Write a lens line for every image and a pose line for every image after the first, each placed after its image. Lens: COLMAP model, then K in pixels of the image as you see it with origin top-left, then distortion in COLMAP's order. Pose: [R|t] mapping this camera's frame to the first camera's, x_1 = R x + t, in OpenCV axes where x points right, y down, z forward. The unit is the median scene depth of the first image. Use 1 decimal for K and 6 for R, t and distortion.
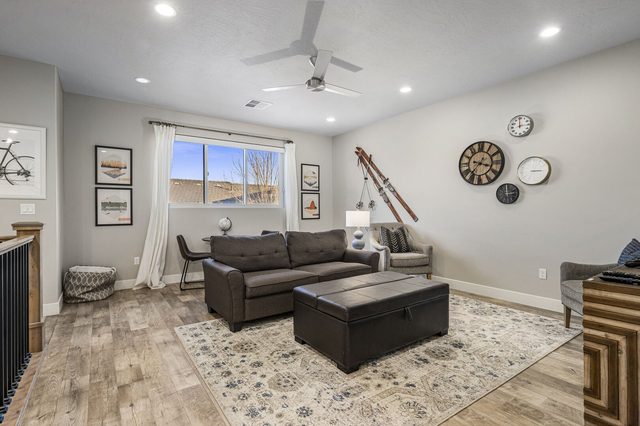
lens RADIAL K [[315.1, 0, 323.2], [0, 315.1, 209.6], [0, 0, 1]] dist [0.003692, -0.001791]
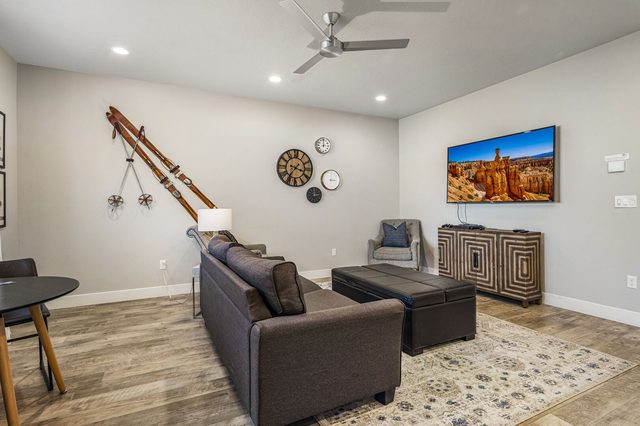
lens RADIAL K [[315.1, 0, 320.8], [0, 315.1, 208.8], [0, 0, 1]] dist [0.003692, -0.001791]
pose [[0.160769, -0.007315, 0.986965, -0.589079], [0.003256, 0.999971, 0.006881, -0.002074], [-0.986987, 0.002107, 0.160788, 0.657117]]
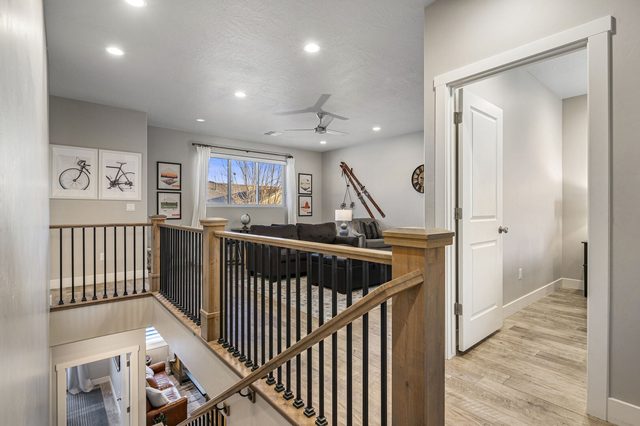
lens RADIAL K [[315.1, 0, 322.2], [0, 315.1, 209.5], [0, 0, 1]] dist [0.003692, -0.001791]
pose [[0.997225, 0.005938, 0.074204, -0.095774], [-0.006162, 0.999977, 0.002785, -0.000196], [-0.074186, -0.003235, 0.997239, -0.433741]]
